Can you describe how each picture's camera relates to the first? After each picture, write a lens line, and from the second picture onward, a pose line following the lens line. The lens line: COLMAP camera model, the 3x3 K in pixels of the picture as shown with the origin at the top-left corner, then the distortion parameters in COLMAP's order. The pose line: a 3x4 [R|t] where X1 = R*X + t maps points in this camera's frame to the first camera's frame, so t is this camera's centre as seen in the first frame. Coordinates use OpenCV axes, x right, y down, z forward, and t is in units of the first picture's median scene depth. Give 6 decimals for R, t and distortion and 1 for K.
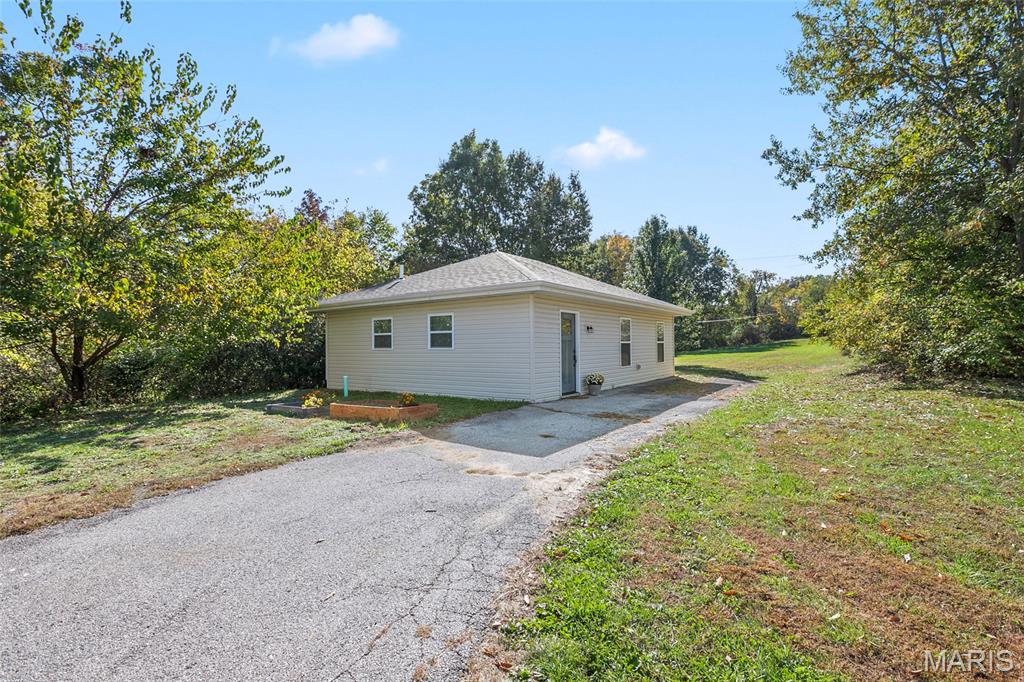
lens RADIAL K [[459.1, 0, 508.6], [0, 459.1, 345.4], [0, 0, 1]] dist [-0.003795, 0.000476]
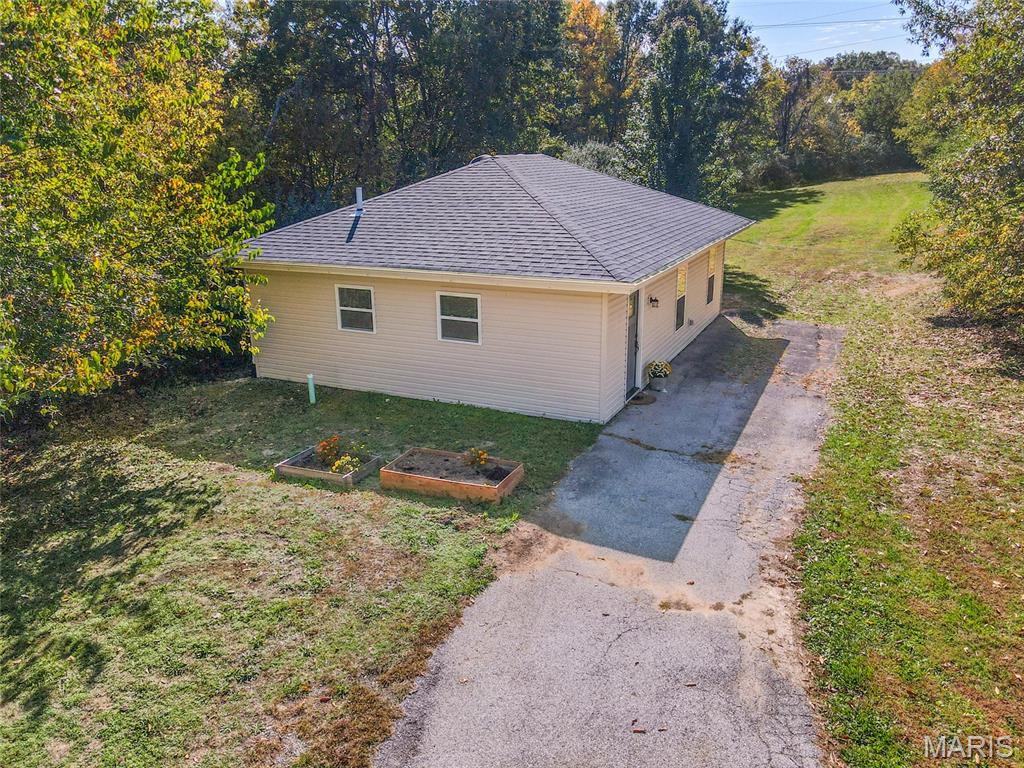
lens RADIAL K [[732.7, 0, 514.3], [0, 732.7, 383.0], [0, 0, 1]] dist [0.032338, 0.005214]
pose [[0.983599, -0.059705, 0.170201, -0.412231], [0.007743, 0.956731, 0.290870, -0.414568], [-0.180203, -0.284782, 0.941502, -0.186171]]
